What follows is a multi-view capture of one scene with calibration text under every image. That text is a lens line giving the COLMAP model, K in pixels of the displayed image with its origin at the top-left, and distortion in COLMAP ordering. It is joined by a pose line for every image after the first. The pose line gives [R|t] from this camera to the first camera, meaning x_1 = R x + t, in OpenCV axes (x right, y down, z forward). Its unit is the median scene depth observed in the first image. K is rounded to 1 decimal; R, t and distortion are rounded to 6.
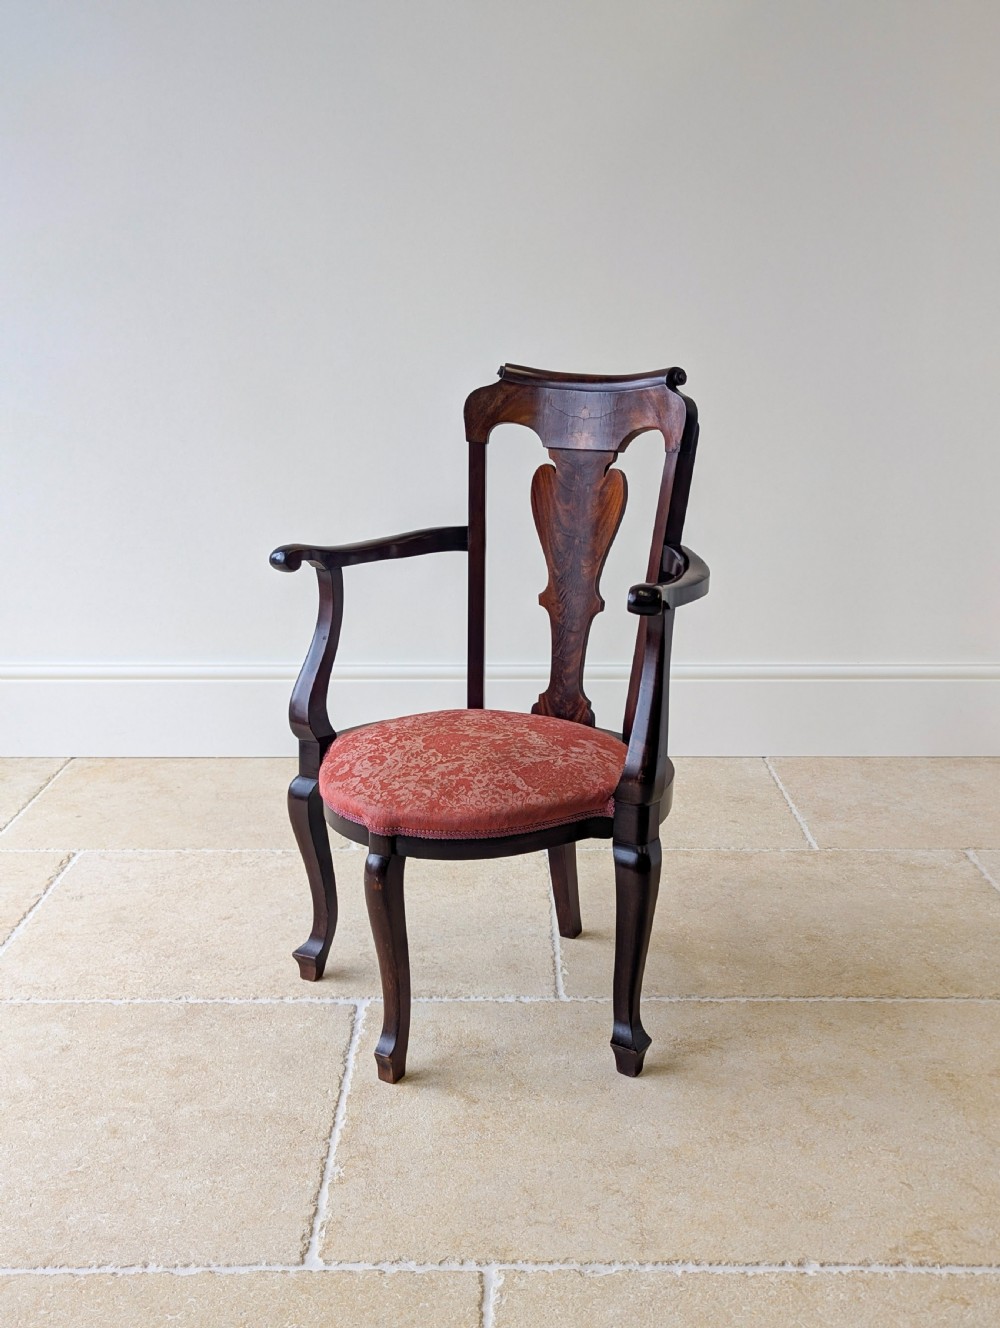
lens RADIAL K [[1438.7, 0, 506.9], [0, 1438.7, 635.0], [0, 0, 1]] dist [0.028591, 0.000000]
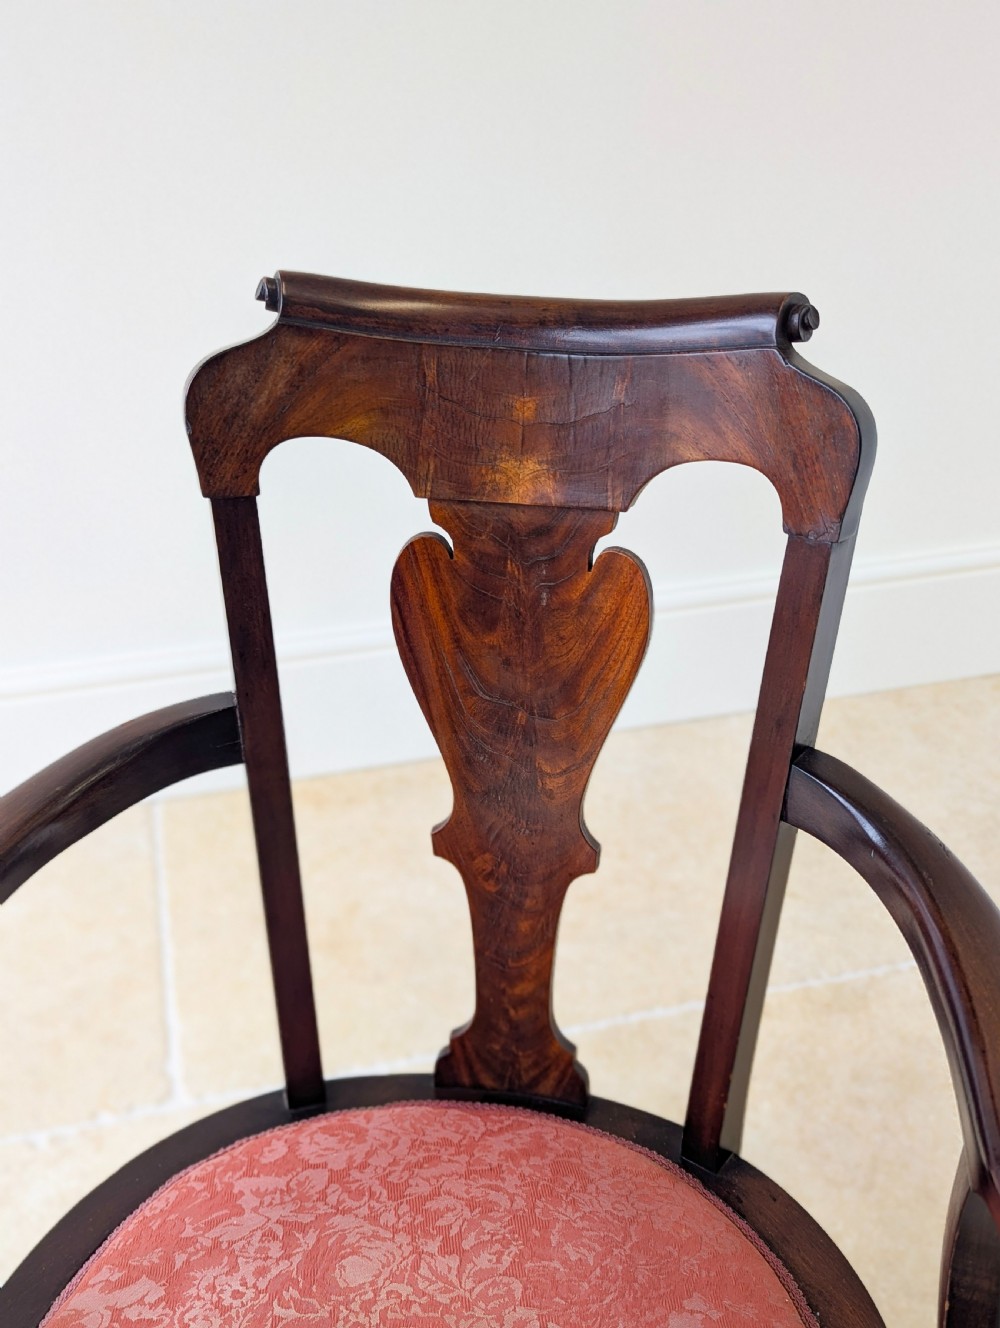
lens RADIAL K [[1438.7, 0, 509.3], [0, 1438.7, 659.6], [0, 0, 1]] dist [0.028591, 0.000000]
pose [[0.947008, -0.166600, 0.274627, -0.068330], [0.085721, 0.955051, 0.283777, -0.211216], [-0.309561, -0.245198, 0.918722, 0.680434]]
